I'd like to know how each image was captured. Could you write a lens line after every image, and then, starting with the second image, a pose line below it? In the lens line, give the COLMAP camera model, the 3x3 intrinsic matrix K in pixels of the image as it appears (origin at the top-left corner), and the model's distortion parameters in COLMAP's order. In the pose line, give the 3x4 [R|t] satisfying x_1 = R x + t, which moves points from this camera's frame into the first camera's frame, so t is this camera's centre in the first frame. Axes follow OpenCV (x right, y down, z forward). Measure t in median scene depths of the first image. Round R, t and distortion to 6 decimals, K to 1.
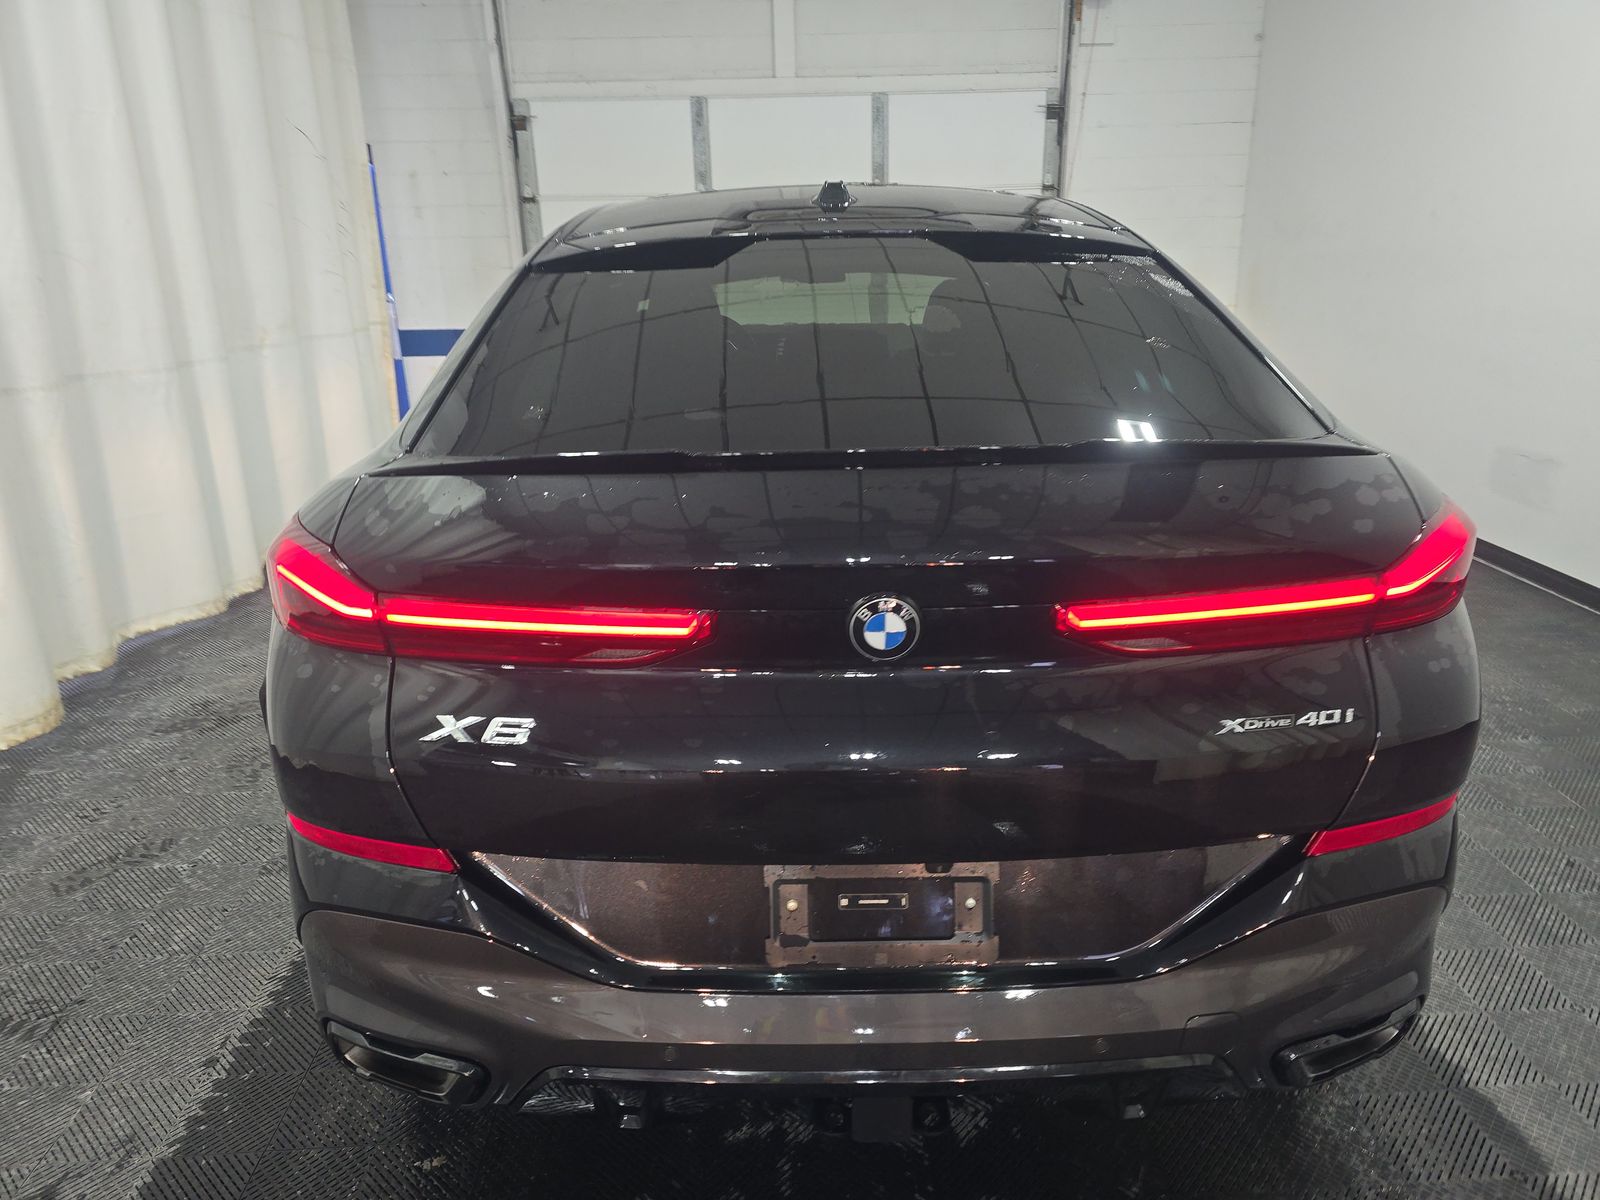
lens RADIAL K [[1071.2, 0, 800.7], [0, 1071.2, 600.8], [0, 0, 1]] dist [0.037986, -0.030538]
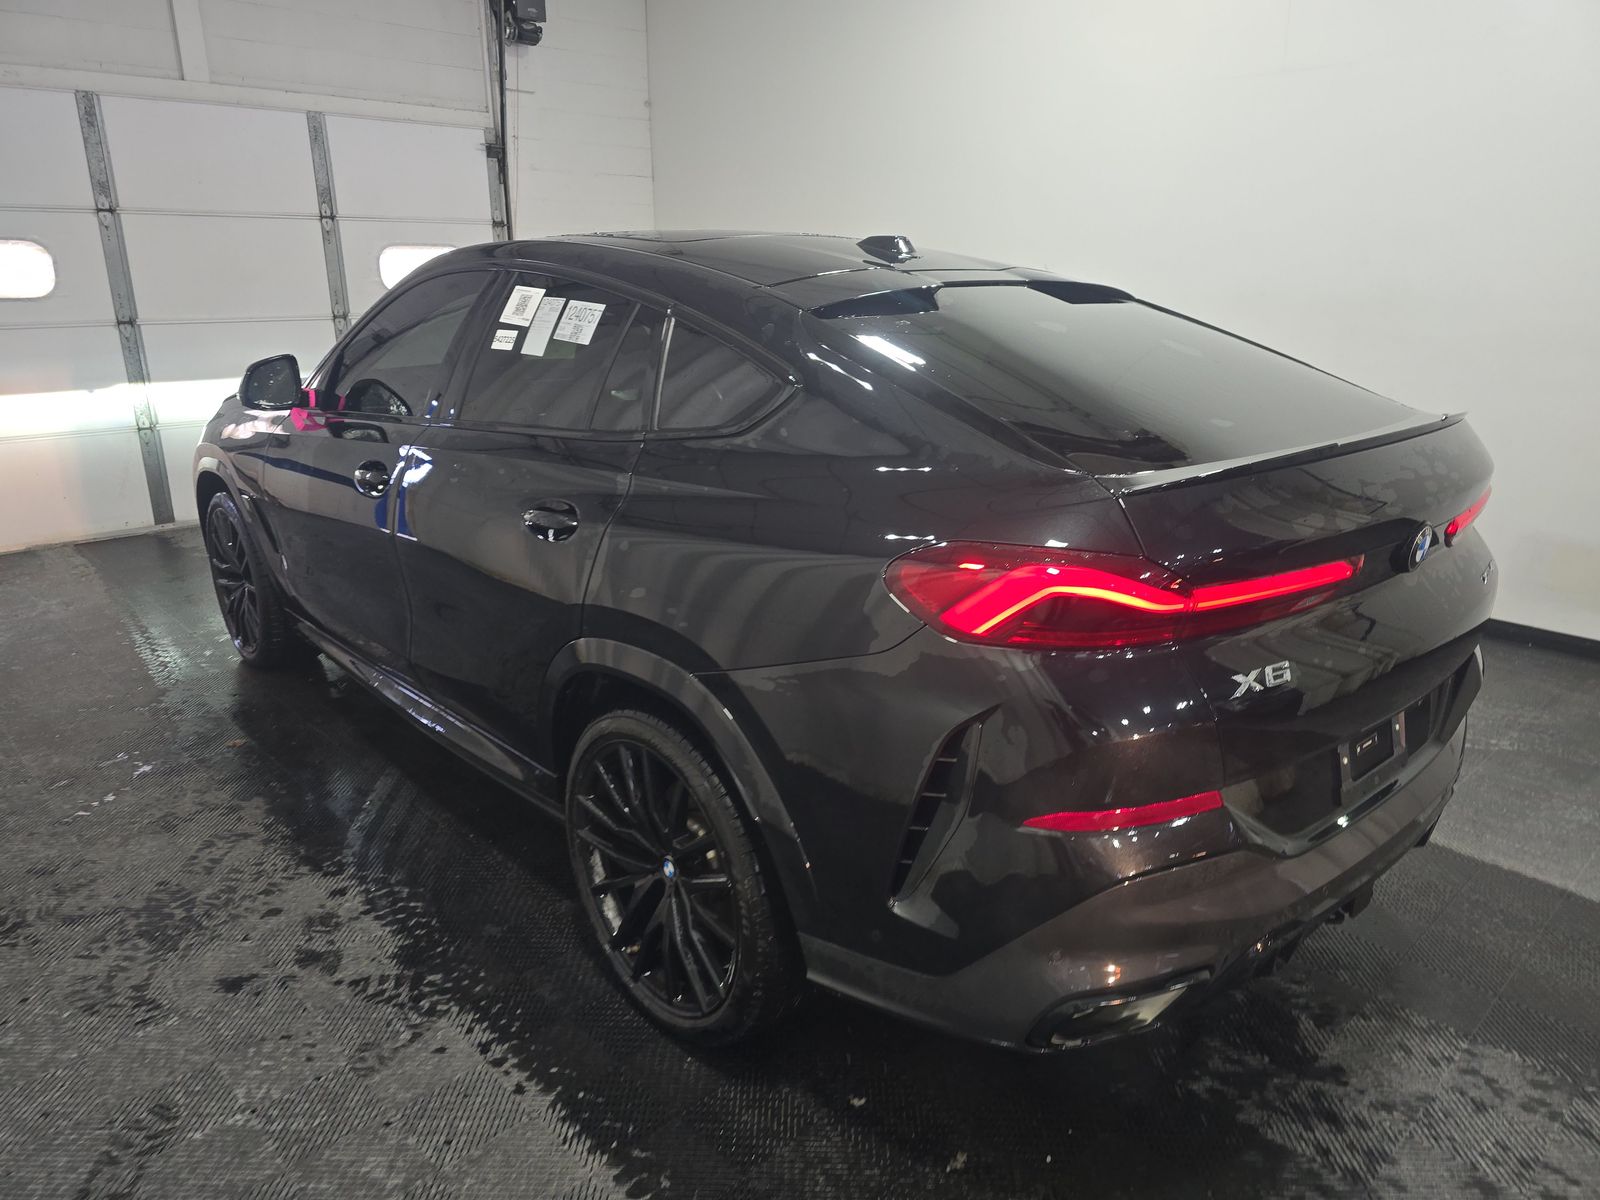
lens RADIAL K [[1071.2, 0, 807.9], [0, 1071.2, 598.8], [0, 0, 1]] dist [0.037986, -0.030538]
pose [[0.757650, -0.170546, 0.629984, -0.260402], [0.188636, 0.981281, 0.038784, -0.021193], [-0.624806, 0.089453, 0.775639, 0.061070]]
